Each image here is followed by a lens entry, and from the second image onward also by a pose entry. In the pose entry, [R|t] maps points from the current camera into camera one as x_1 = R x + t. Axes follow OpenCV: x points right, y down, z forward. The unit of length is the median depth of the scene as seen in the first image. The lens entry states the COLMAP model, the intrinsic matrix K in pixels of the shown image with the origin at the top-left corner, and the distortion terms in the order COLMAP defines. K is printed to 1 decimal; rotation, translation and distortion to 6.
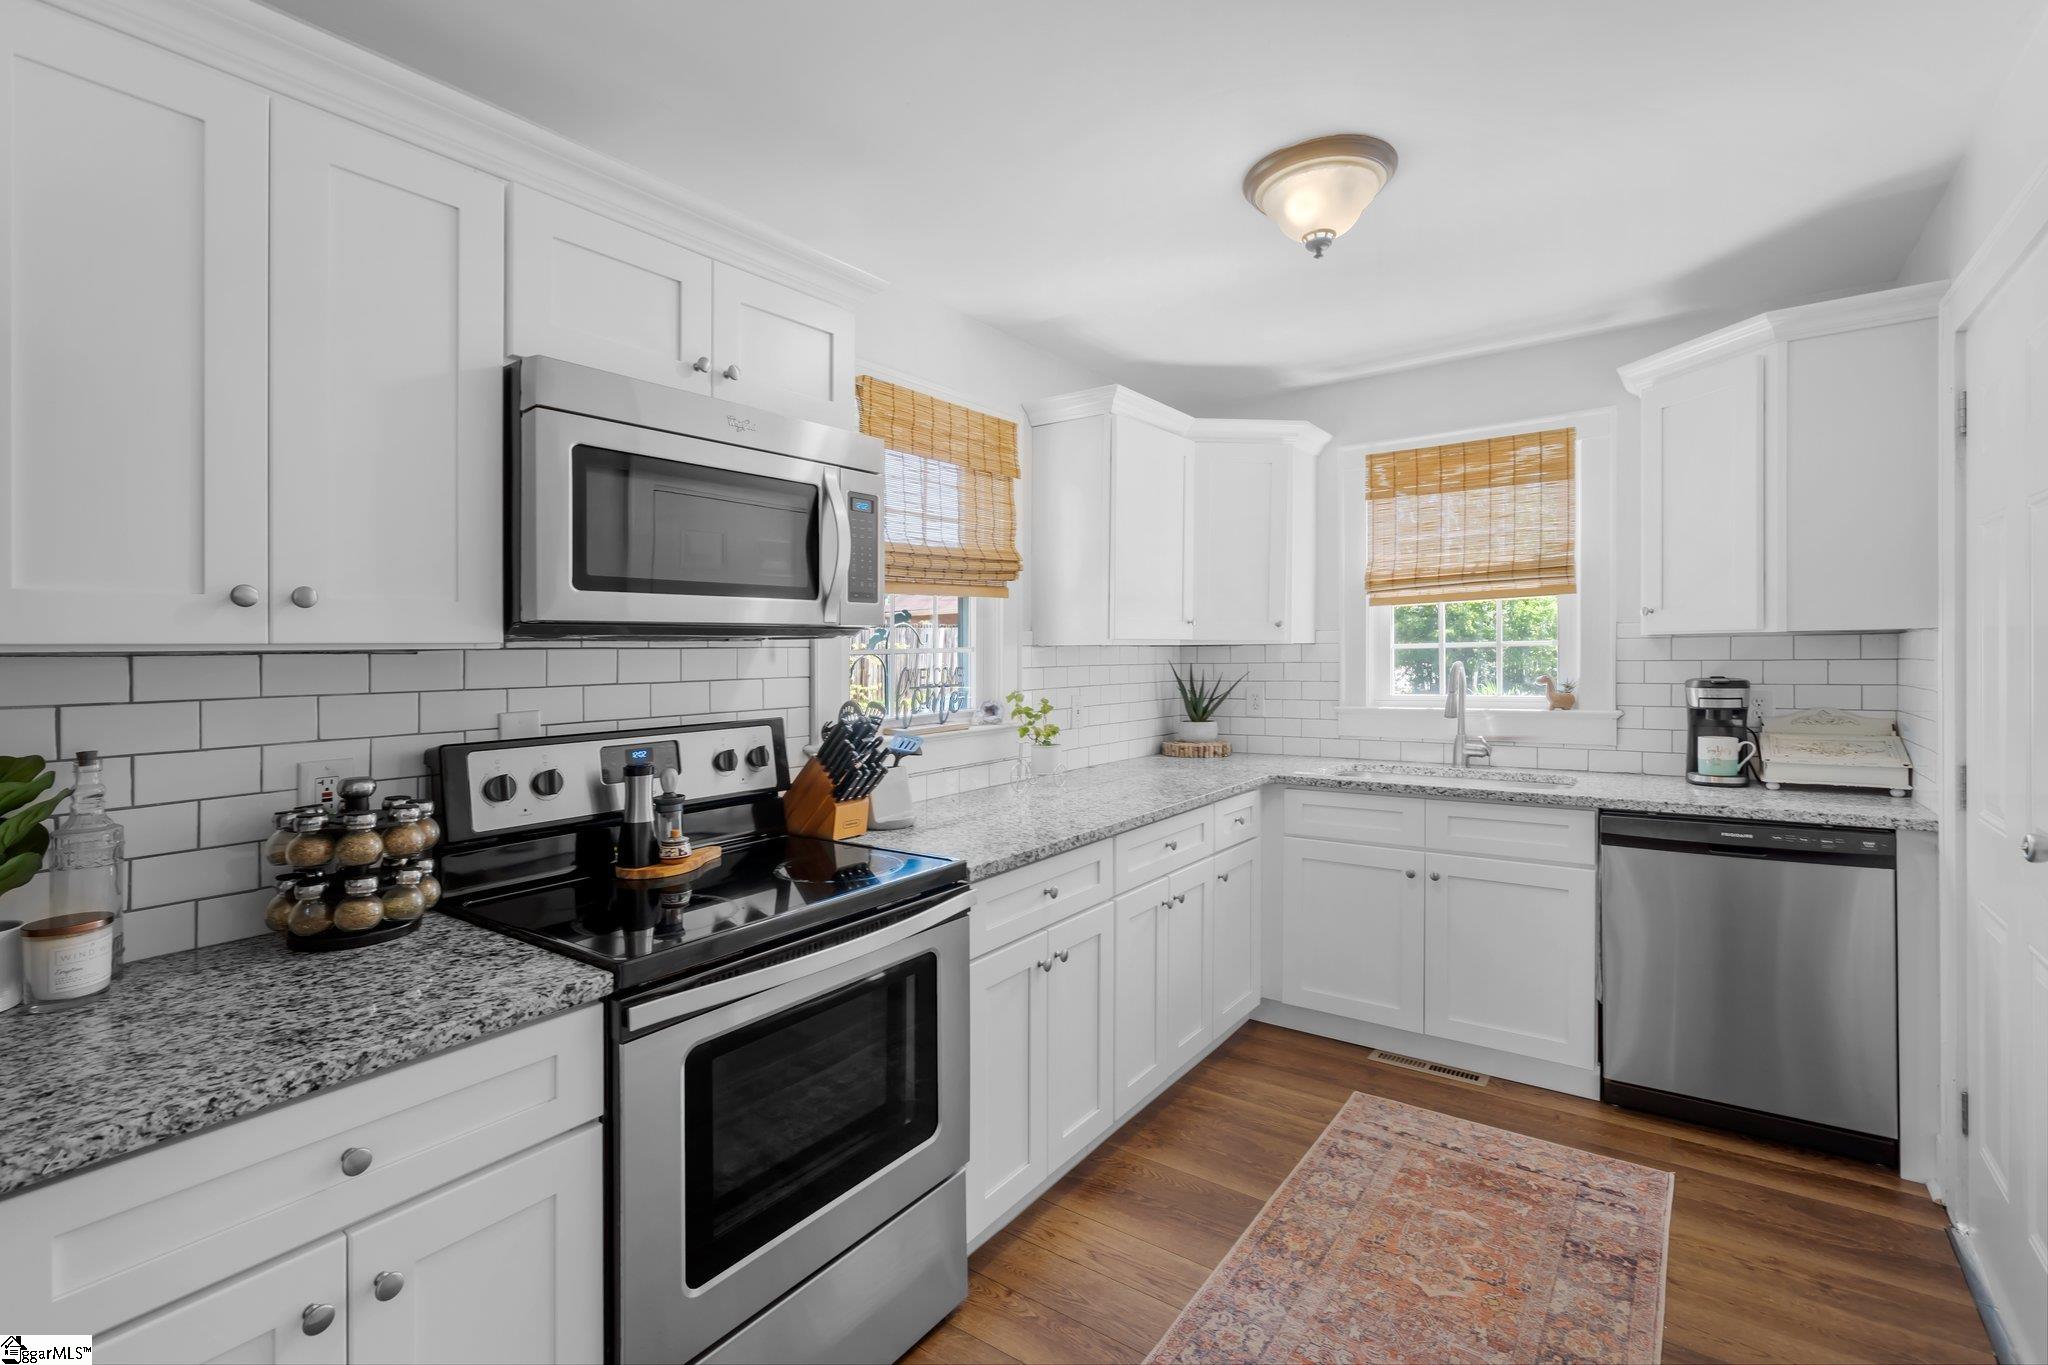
lens RADIAL K [[897.5, 0, 1031.0], [0, 897.5, 678.3], [0, 0, 1]] dist [-0.000657, 0.001195]
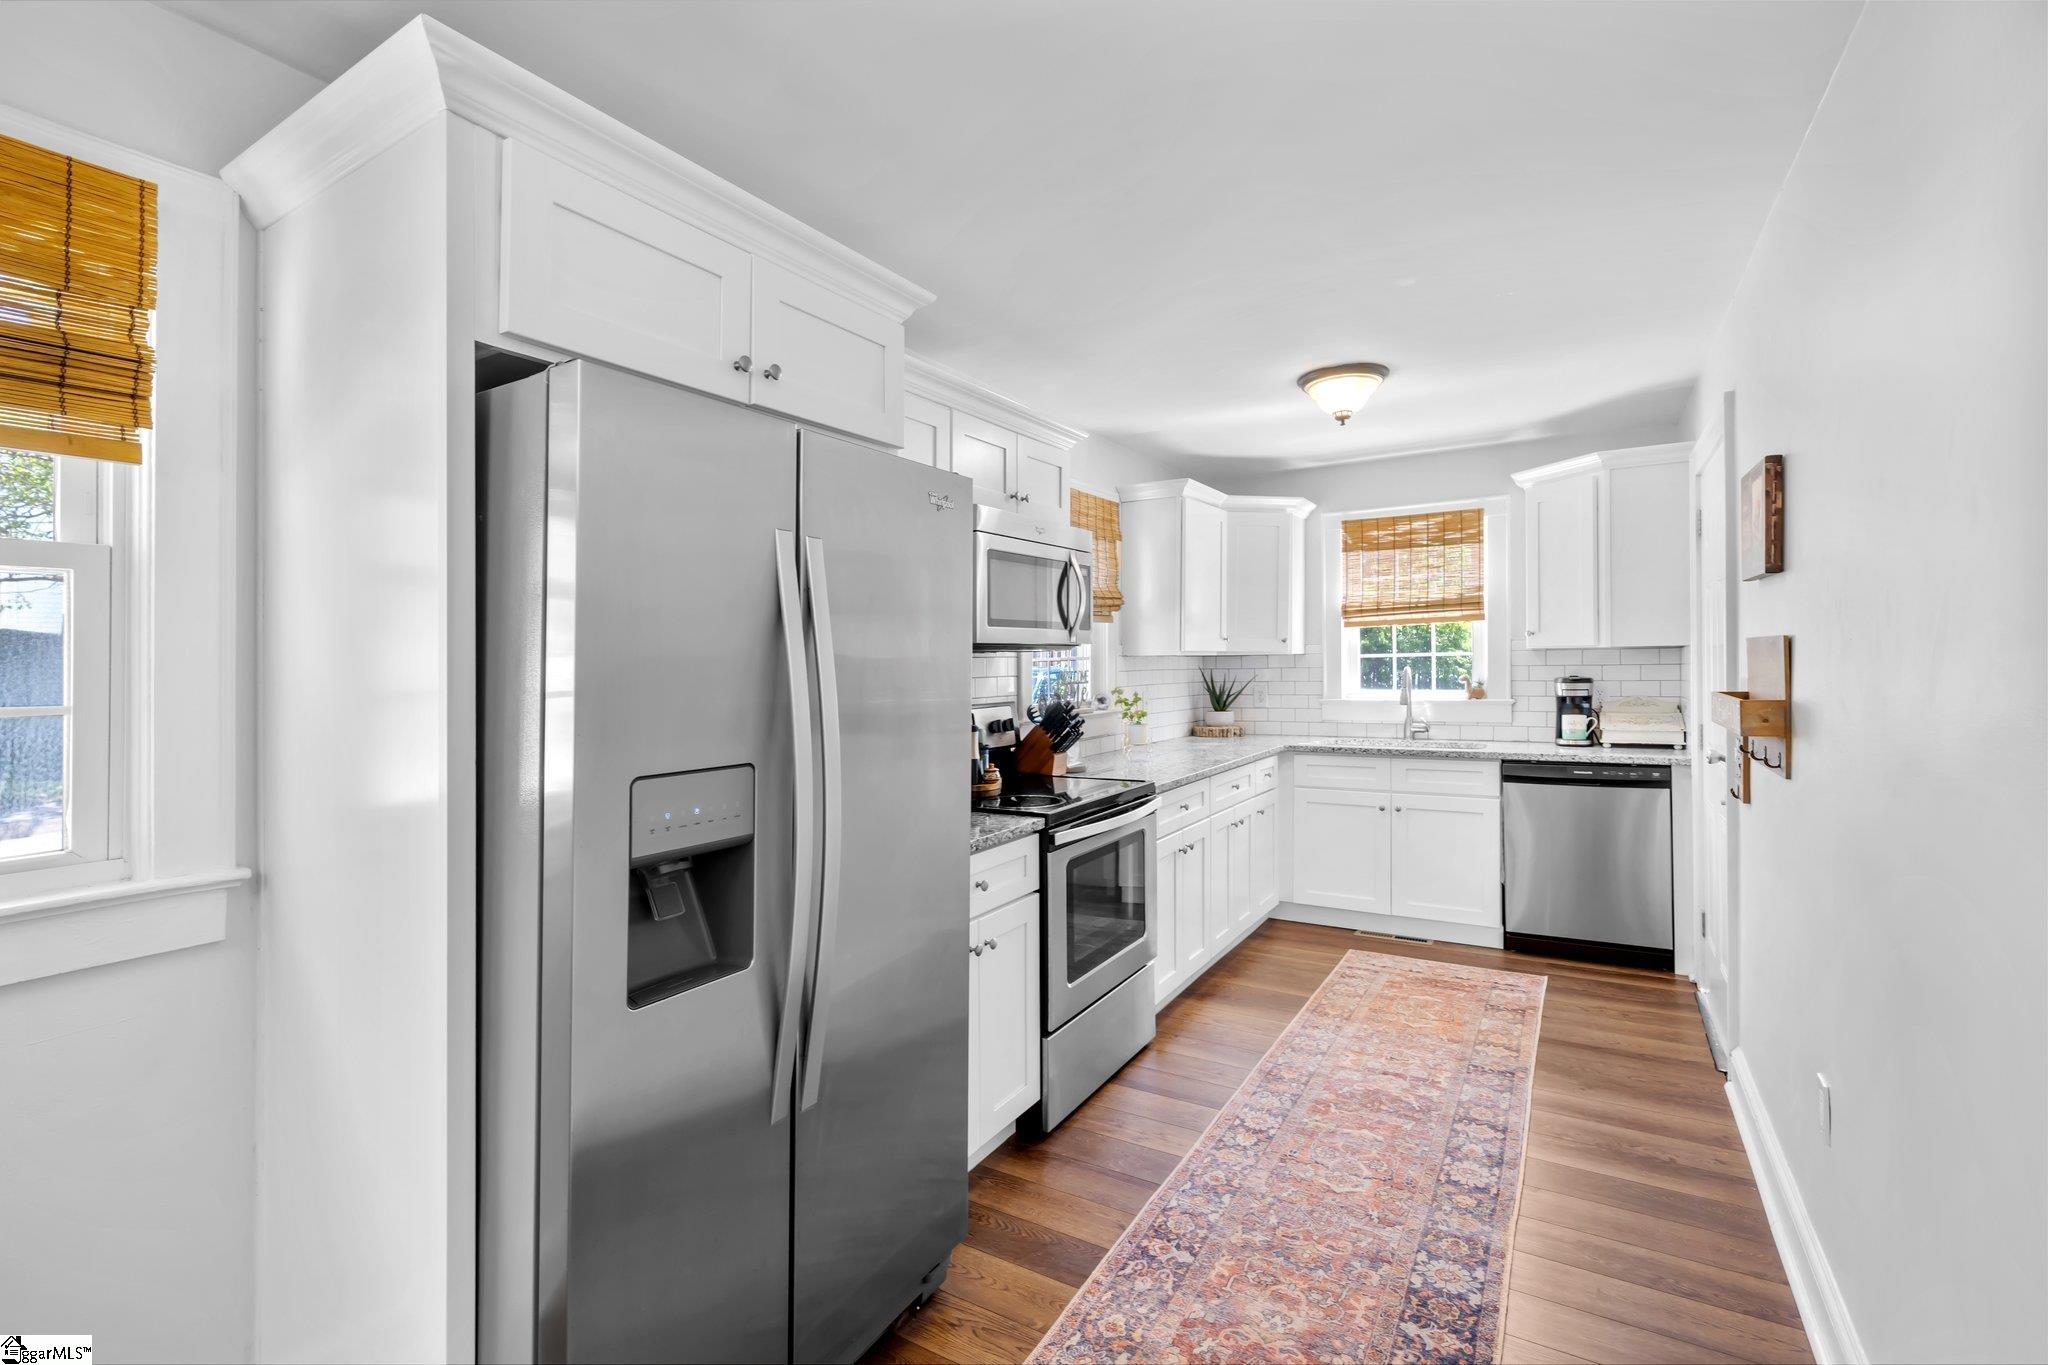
lens RADIAL K [[897.5, 0, 1029.3], [0, 897.5, 683.0], [0, 0, 1]] dist [-0.000657, 0.001195]
pose [[0.996108, -0.003236, 0.088087, -0.309819], [0.003731, 0.999978, -0.005460, 0.016063], [-0.088068, 0.005767, 0.996098, -0.464355]]
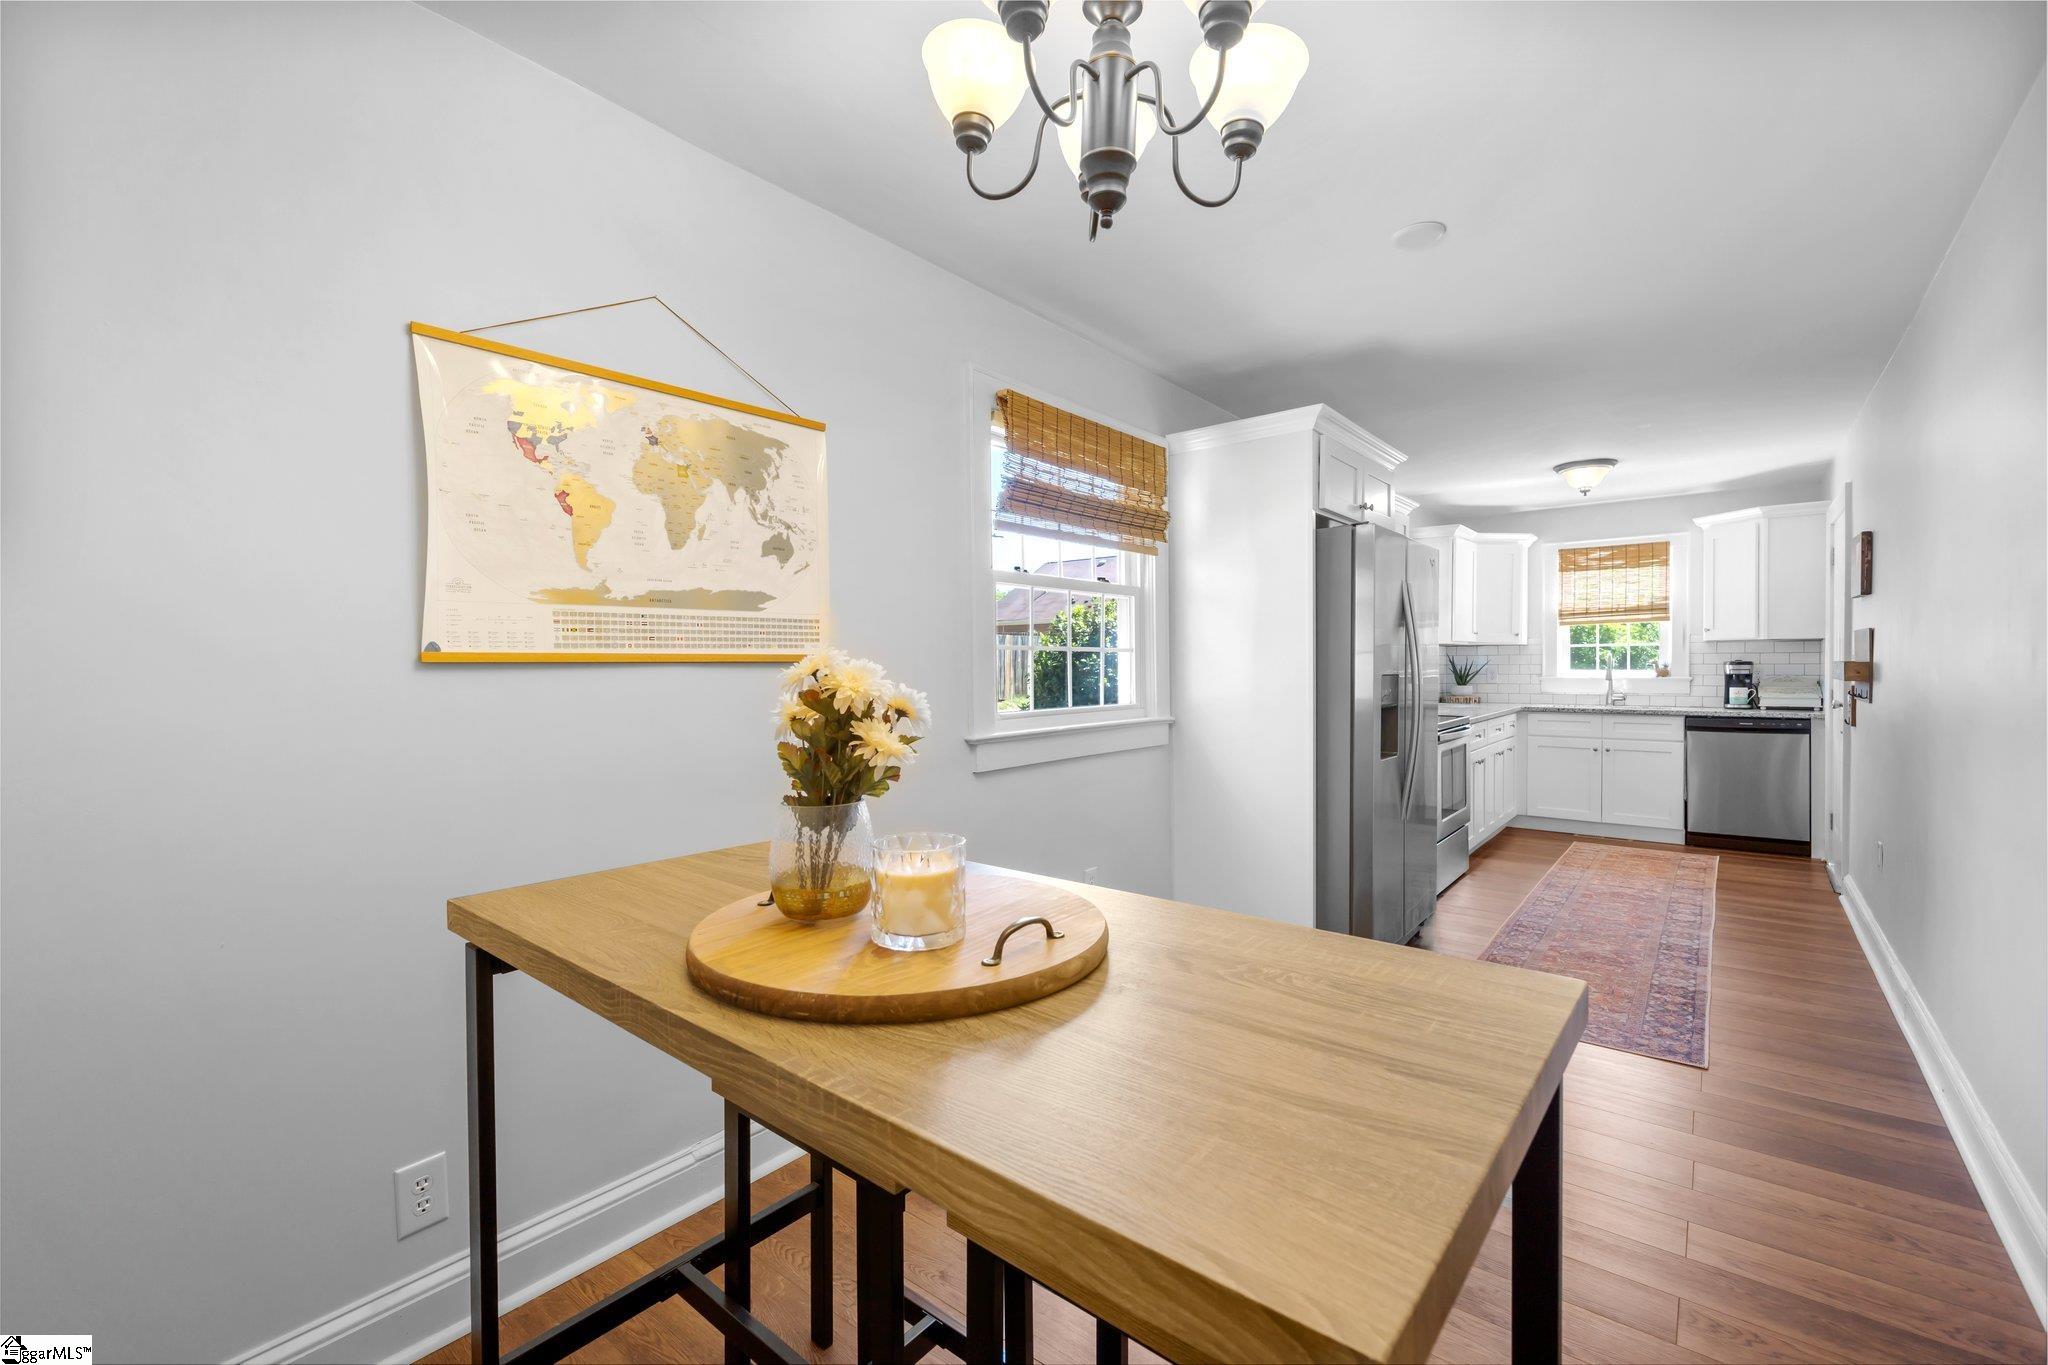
lens RADIAL K [[897.5, 0, 1027.4], [0, 897.5, 682.6], [0, 0, 1]] dist [-0.000657, 0.001195]
pose [[0.999721, 0.010038, -0.021382, -0.963830], [-0.010180, 0.999927, -0.006534, 0.088920], [0.021315, 0.006749, 0.999750, -1.280701]]
